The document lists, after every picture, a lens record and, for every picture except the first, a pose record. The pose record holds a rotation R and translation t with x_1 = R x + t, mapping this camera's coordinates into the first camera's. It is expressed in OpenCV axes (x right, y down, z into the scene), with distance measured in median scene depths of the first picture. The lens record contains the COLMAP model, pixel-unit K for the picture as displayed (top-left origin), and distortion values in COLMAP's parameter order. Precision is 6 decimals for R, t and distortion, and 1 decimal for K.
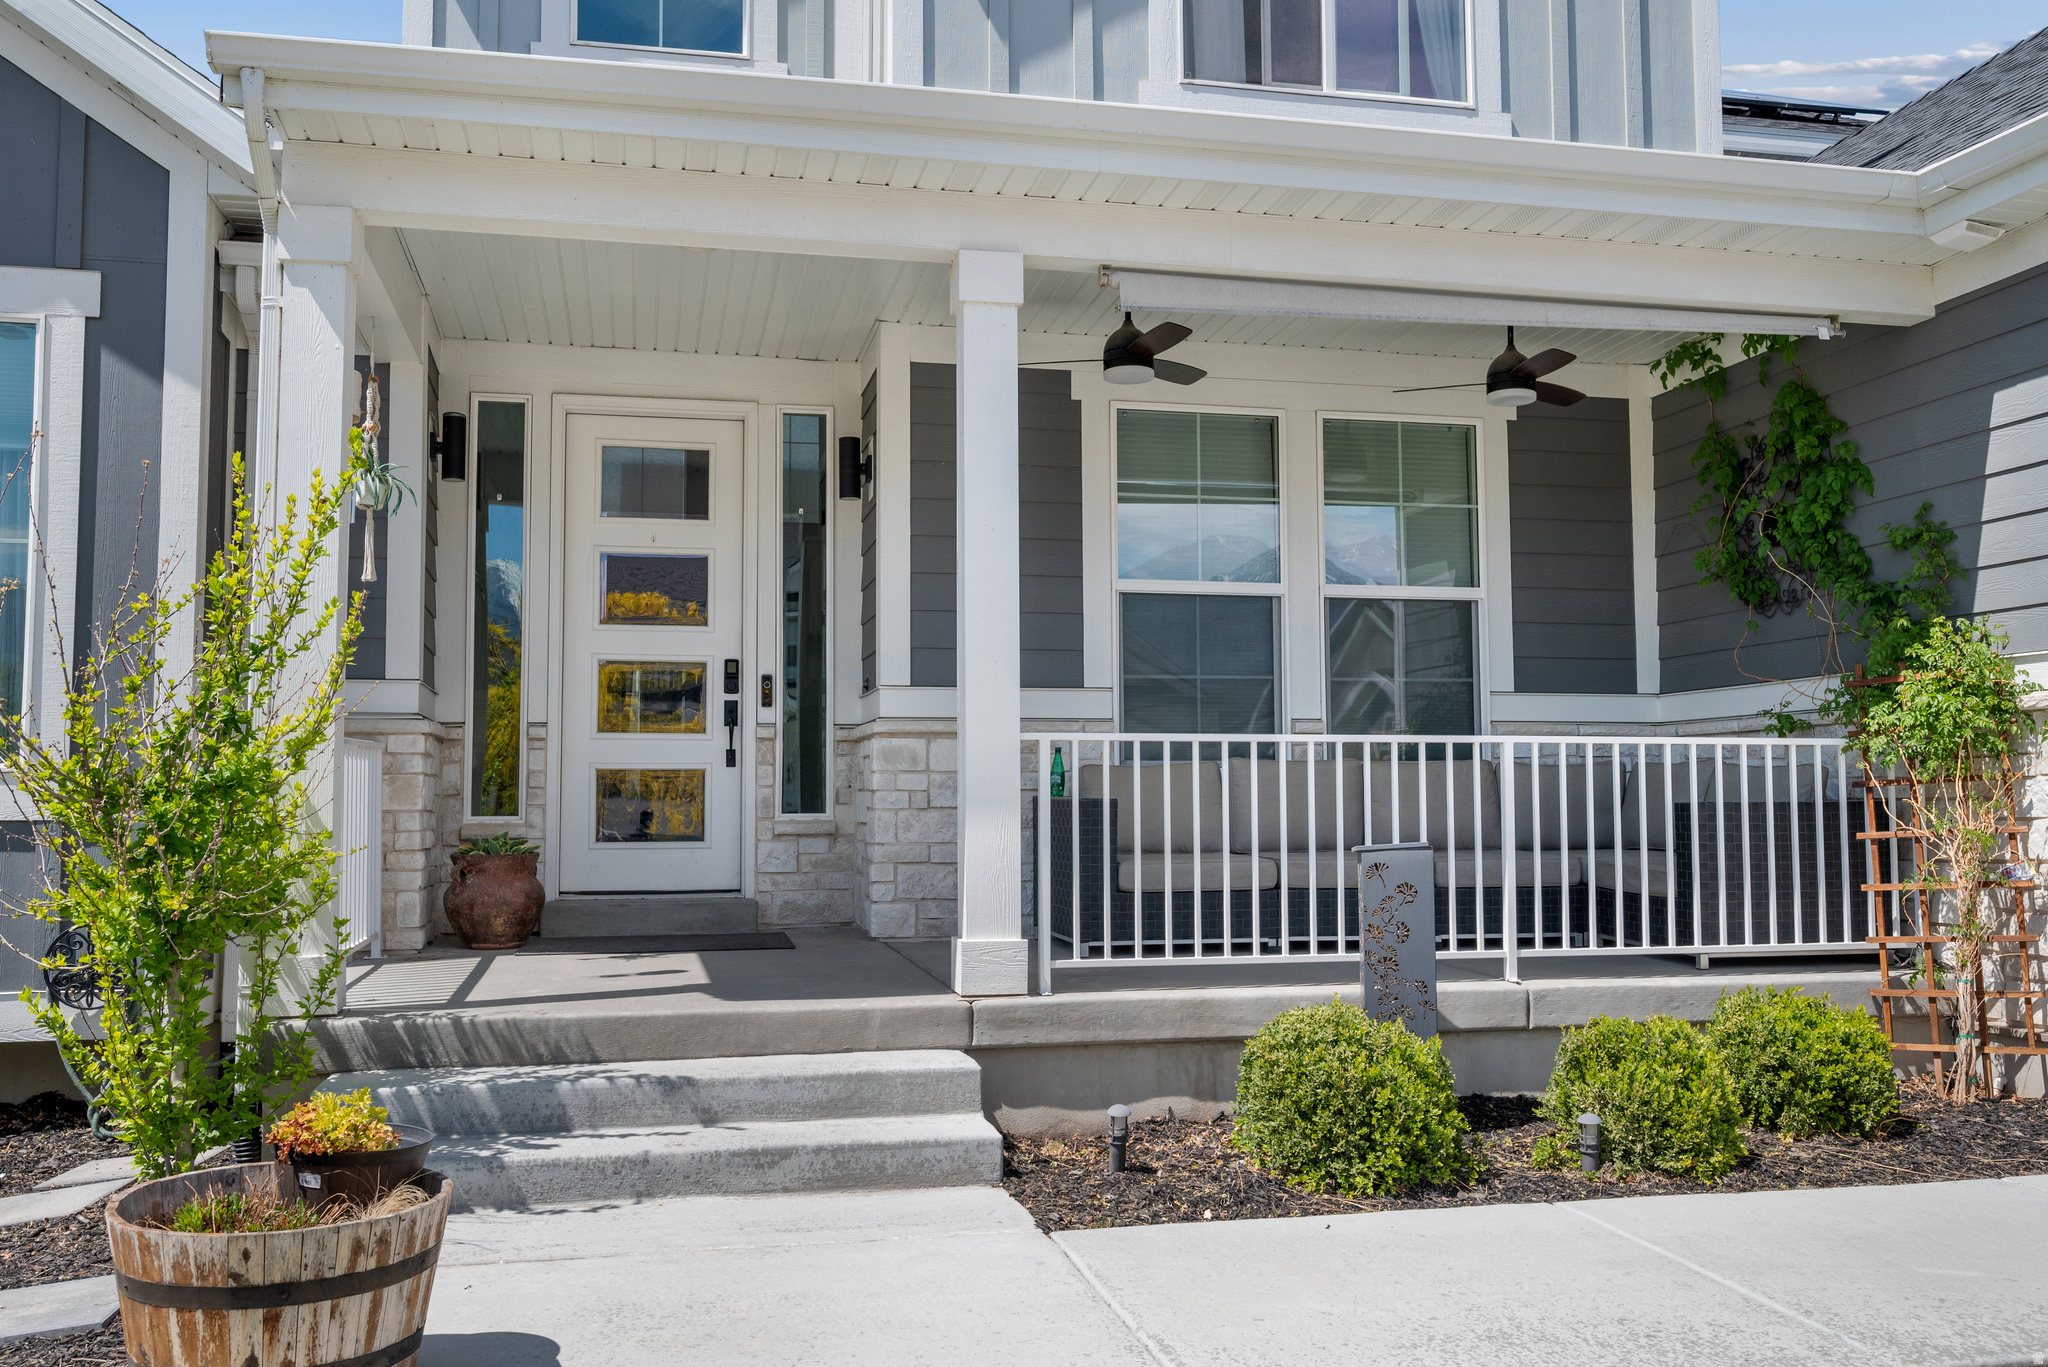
lens RADIAL K [[1762.6, 0, 1024.0], [0, 1762.6, 683.5], [0, 0, 1]] dist [0.000029, -0.007788]
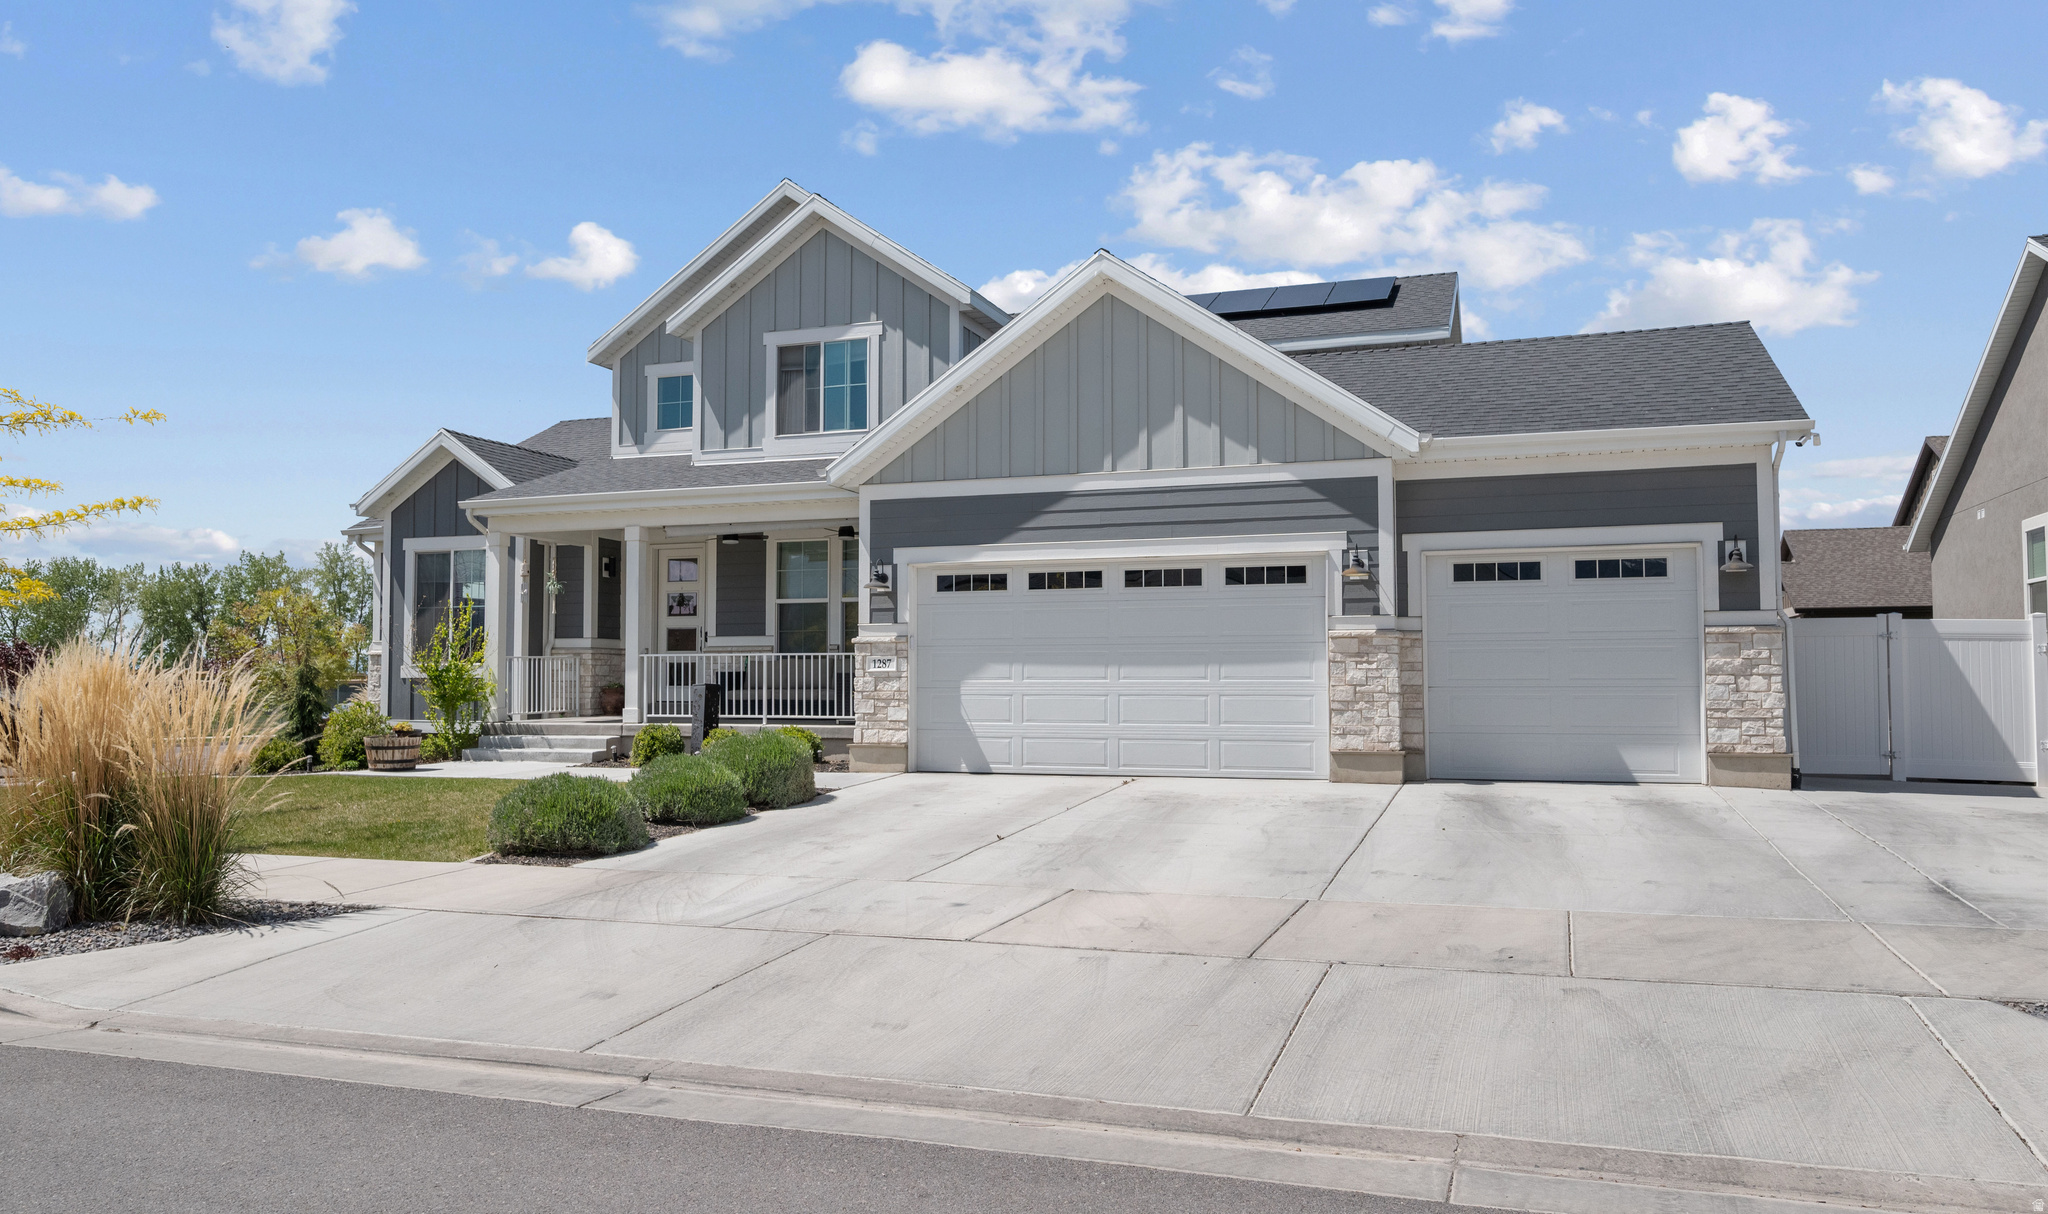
lens RADIAL K [[1419.1, 0, 1027.5], [0, 1419.1, 629.6], [0, 0, 1]] dist [0.010477, 0.001164]
pose [[0.851789, -0.017773, -0.523583, 1.911108], [0.036107, 0.999039, 0.024827, -0.058848], [0.522639, -0.040053, 0.851613, -0.961590]]
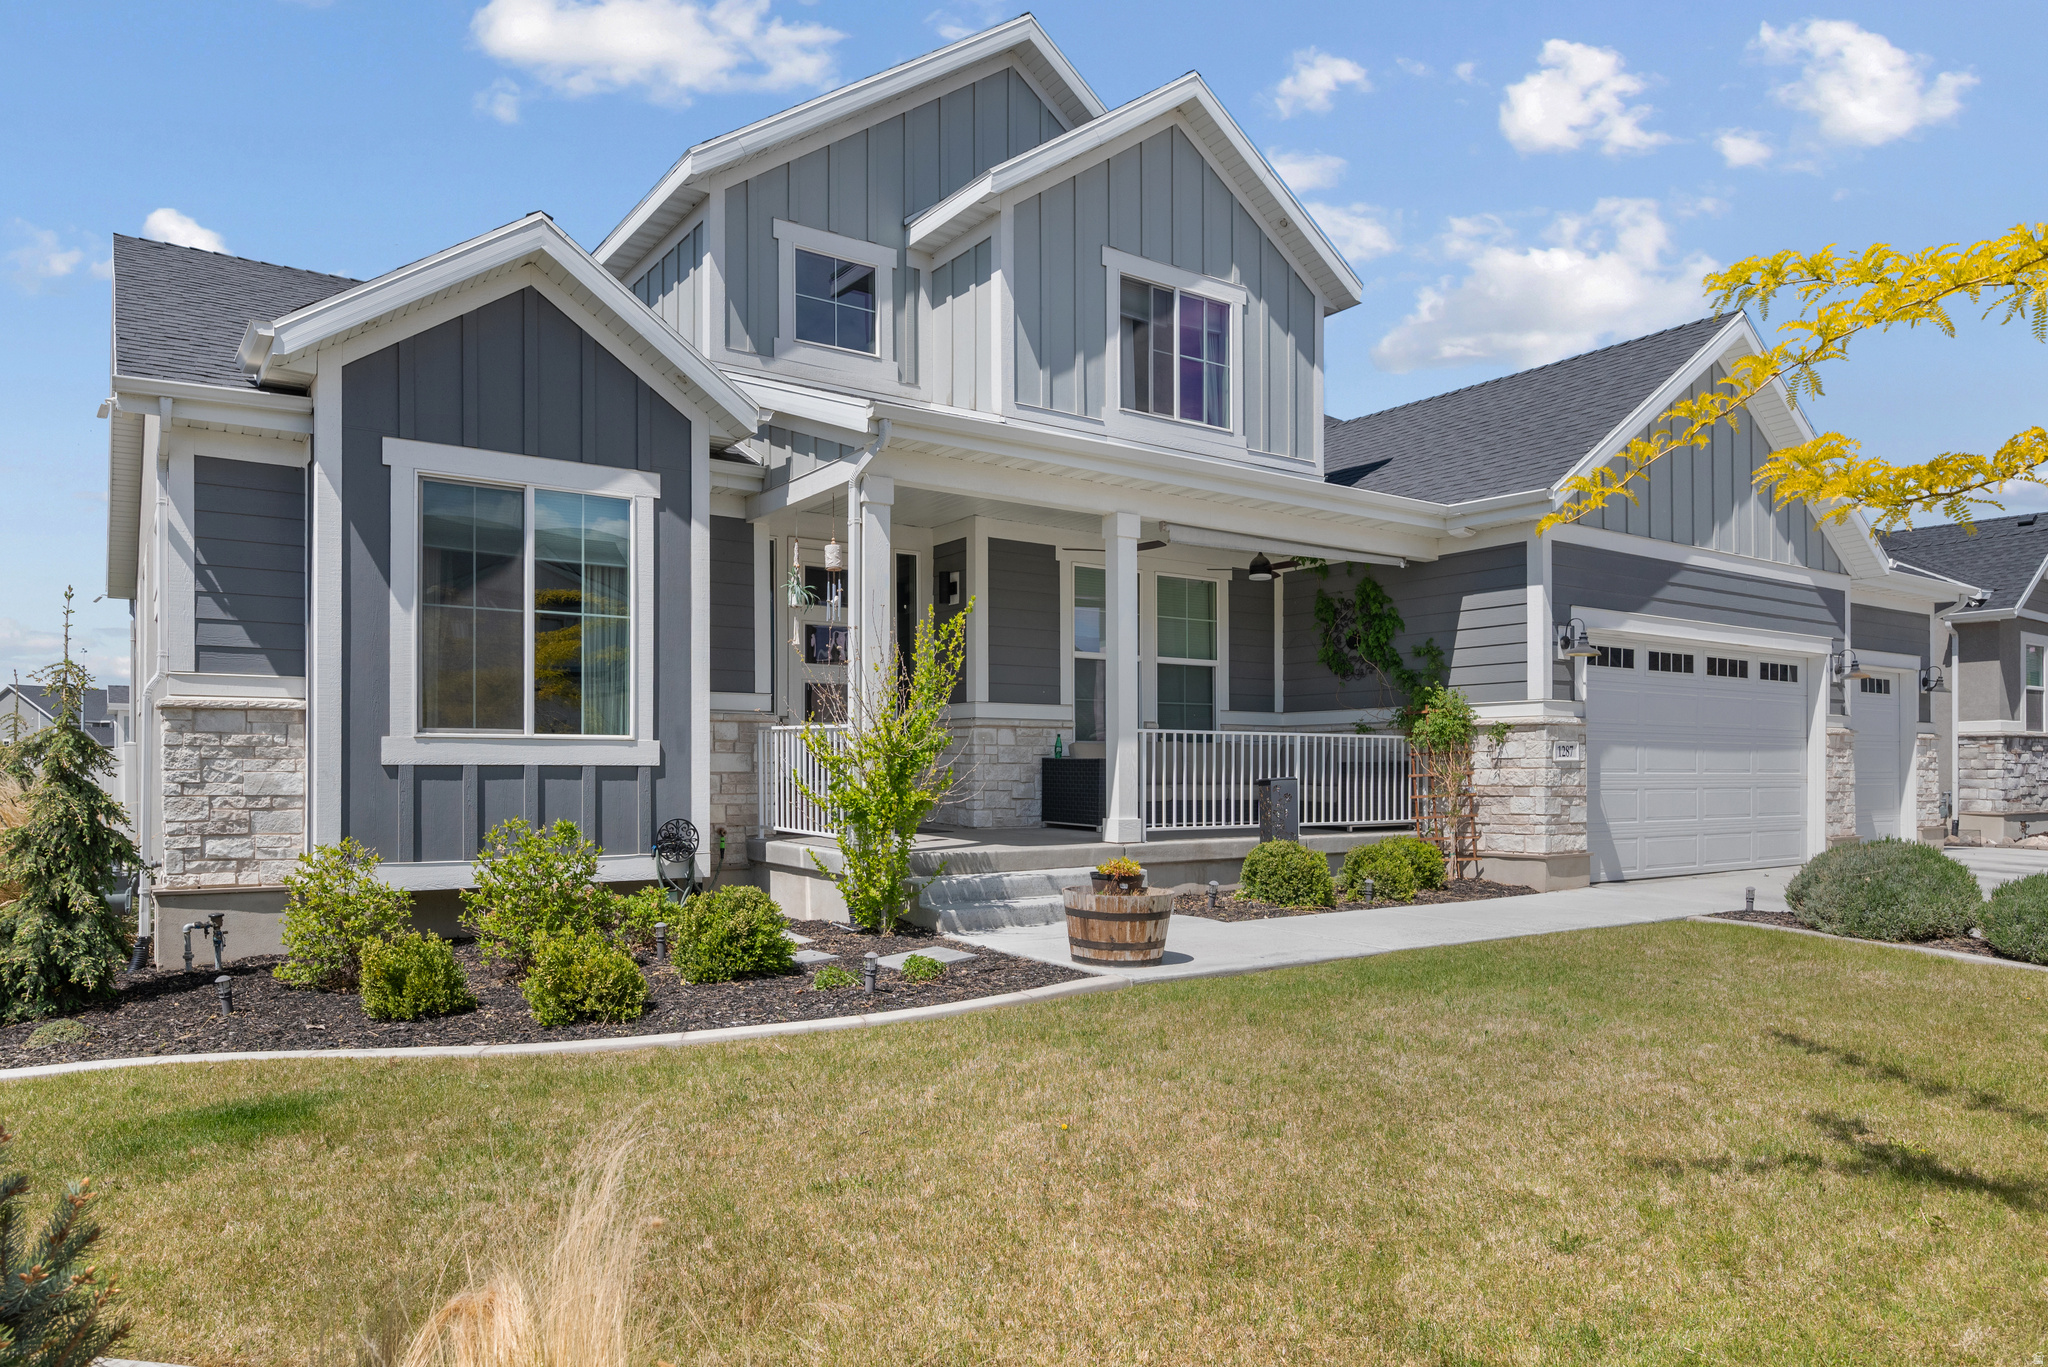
lens RADIAL K [[1304.1, 0, 1019.2], [0, 1304.1, 773.5], [0, 0, 1]] dist [-0.003151, -0.000989]
pose [[0.924392, 0.002715, 0.381435, -0.650513], [-0.029407, 0.997506, 0.064167, -0.014983], [-0.380309, -0.070532, 0.922166, -0.416384]]
